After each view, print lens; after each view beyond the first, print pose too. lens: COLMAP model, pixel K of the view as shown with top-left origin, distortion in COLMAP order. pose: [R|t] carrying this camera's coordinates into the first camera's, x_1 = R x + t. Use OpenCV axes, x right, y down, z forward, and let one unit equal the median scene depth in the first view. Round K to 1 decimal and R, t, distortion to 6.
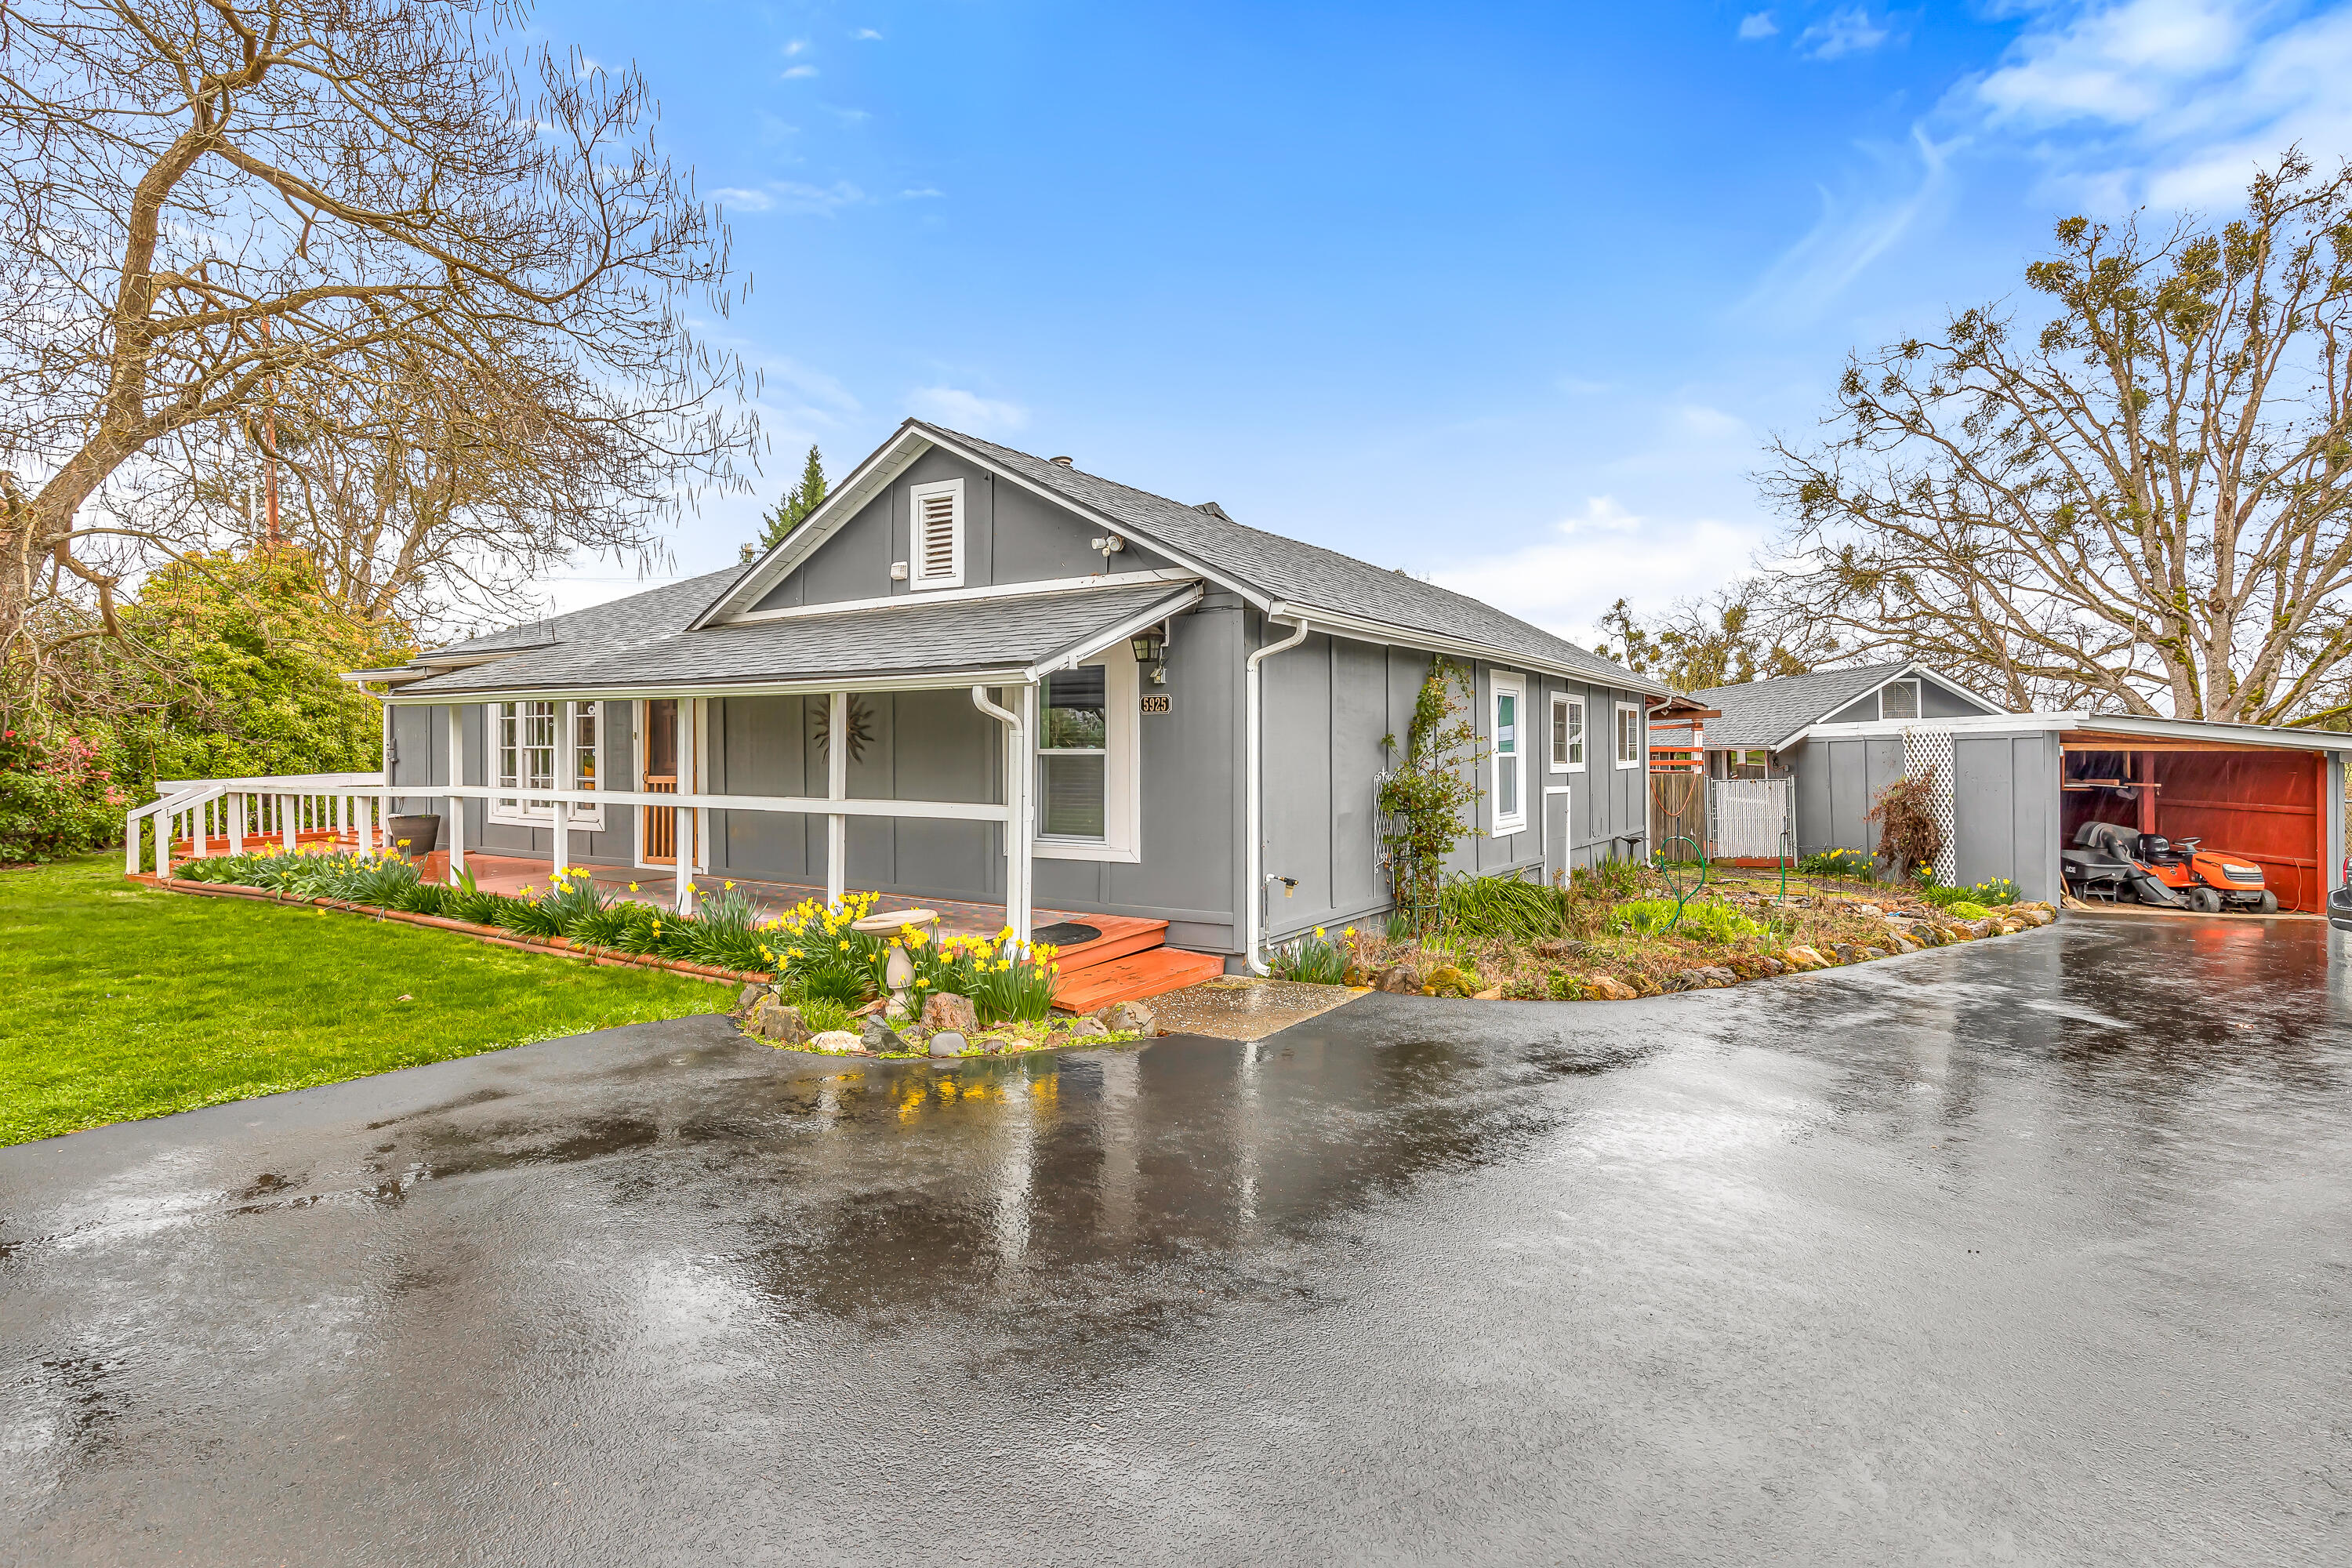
lens RADIAL K [[1133.8, 0, 1175.7], [0, 1133.8, 755.8], [0, 0, 1]] dist [0.008693, -0.000799]
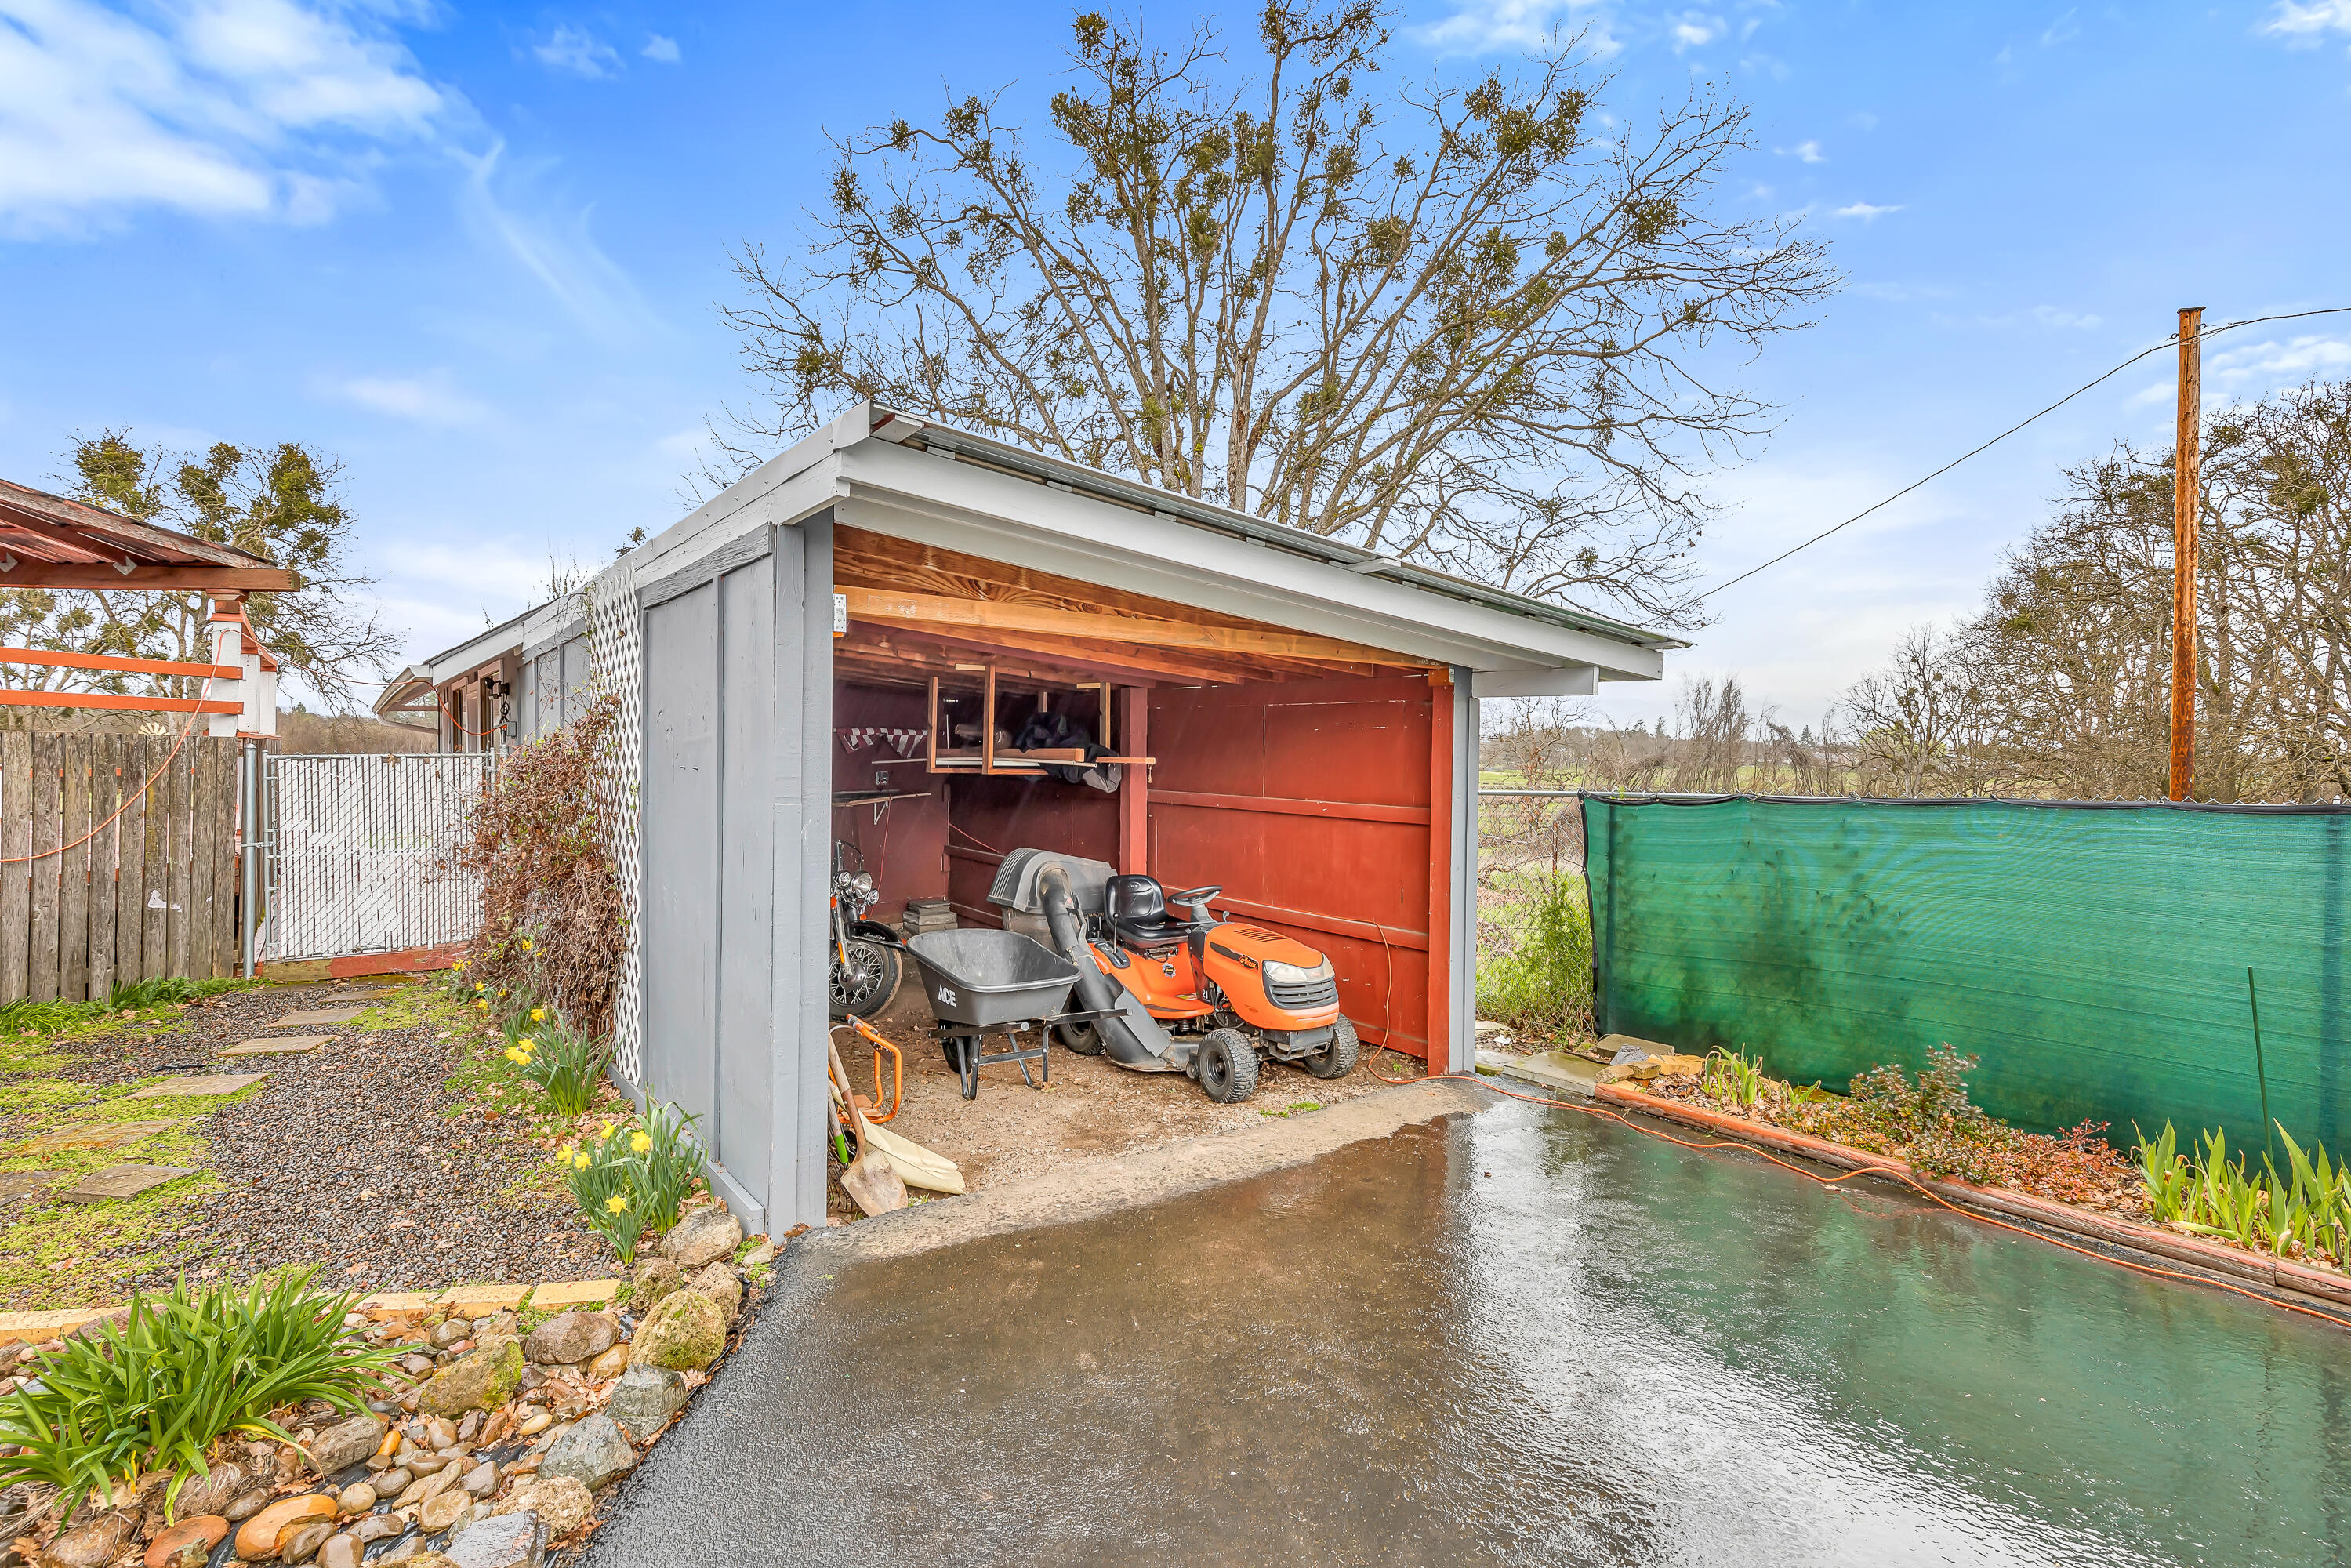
lens RADIAL K [[1117.3, 0, 1183.3], [0, 1117.3, 763.9], [0, 0, 1]] dist [0.005503, -0.000284]
pose [[0.759138, 0.004389, 0.650915, 0.689828], [-0.010458, 0.999930, 0.005455, 0.029541], [-0.650846, -0.010948, 0.759131, 0.774830]]
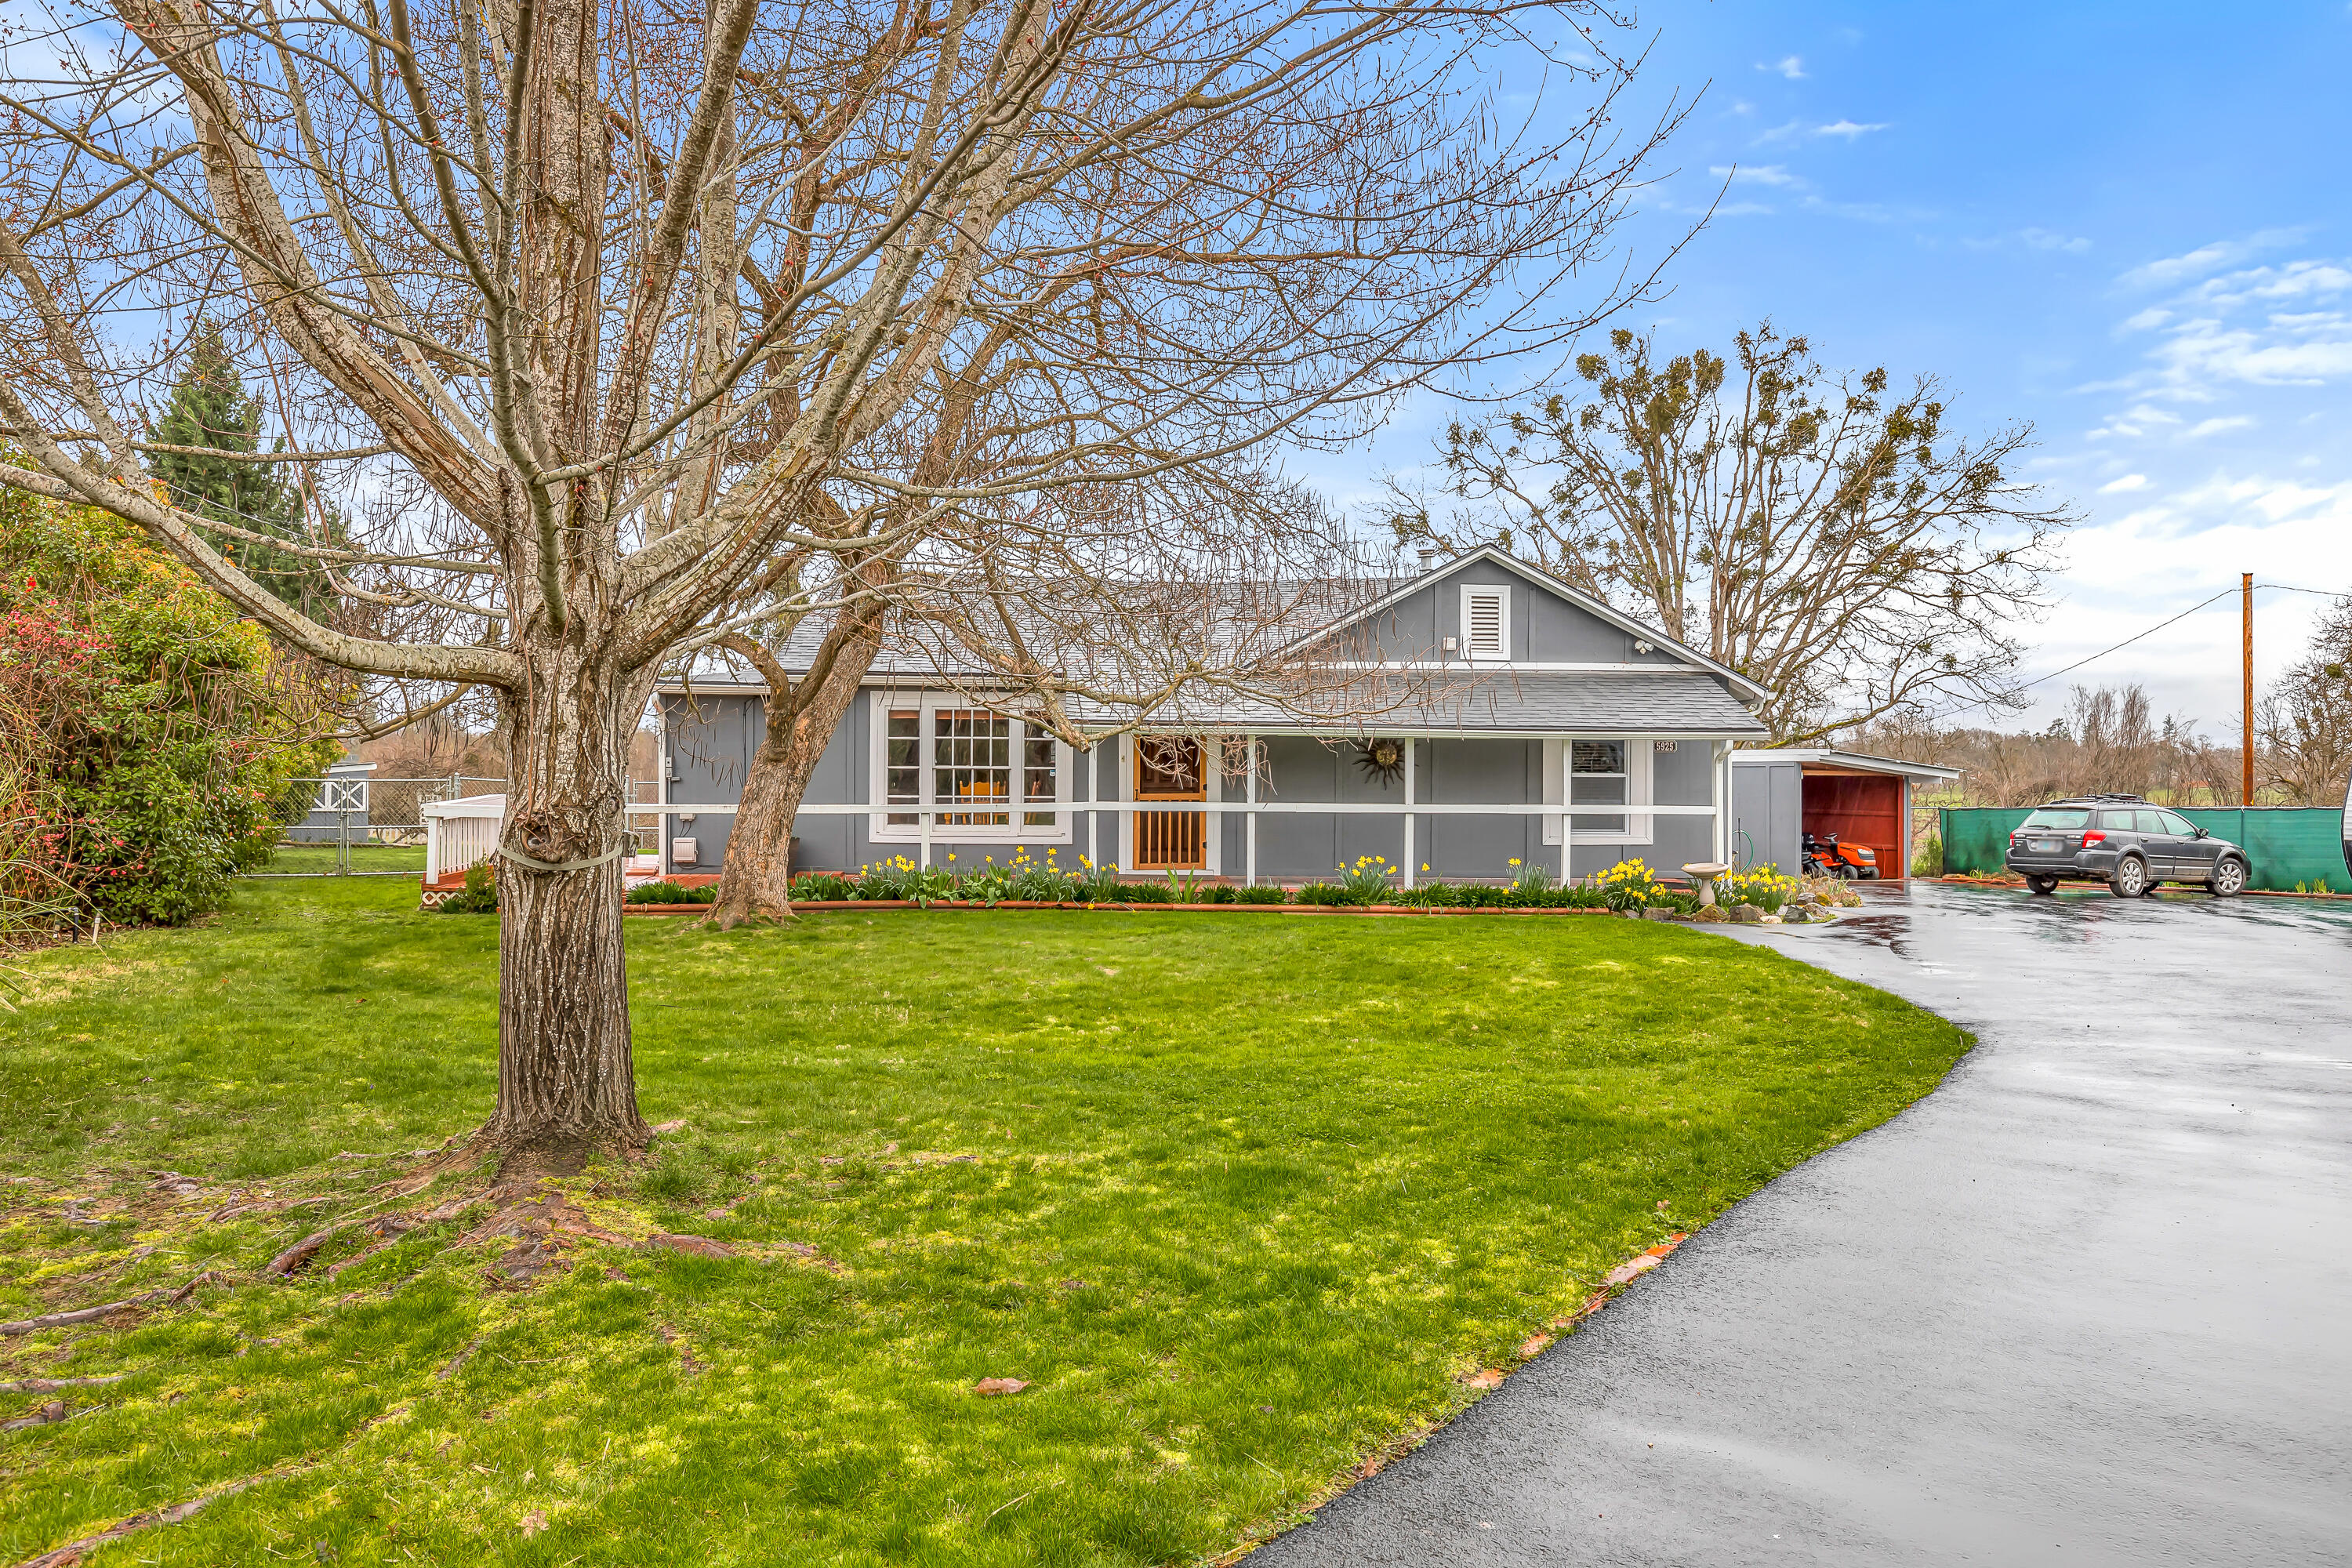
lens RADIAL K [[1675.6, 0, 1179.4], [0, 1675.6, 748.5], [0, 0, 1]] dist [-0.000739, -0.000099]
pose [[0.820201, 0.012601, 0.571937, -1.176325], [-0.003346, 0.999846, -0.017231, 0.001155], [-0.572066, 0.012220, 0.820116, -0.343728]]
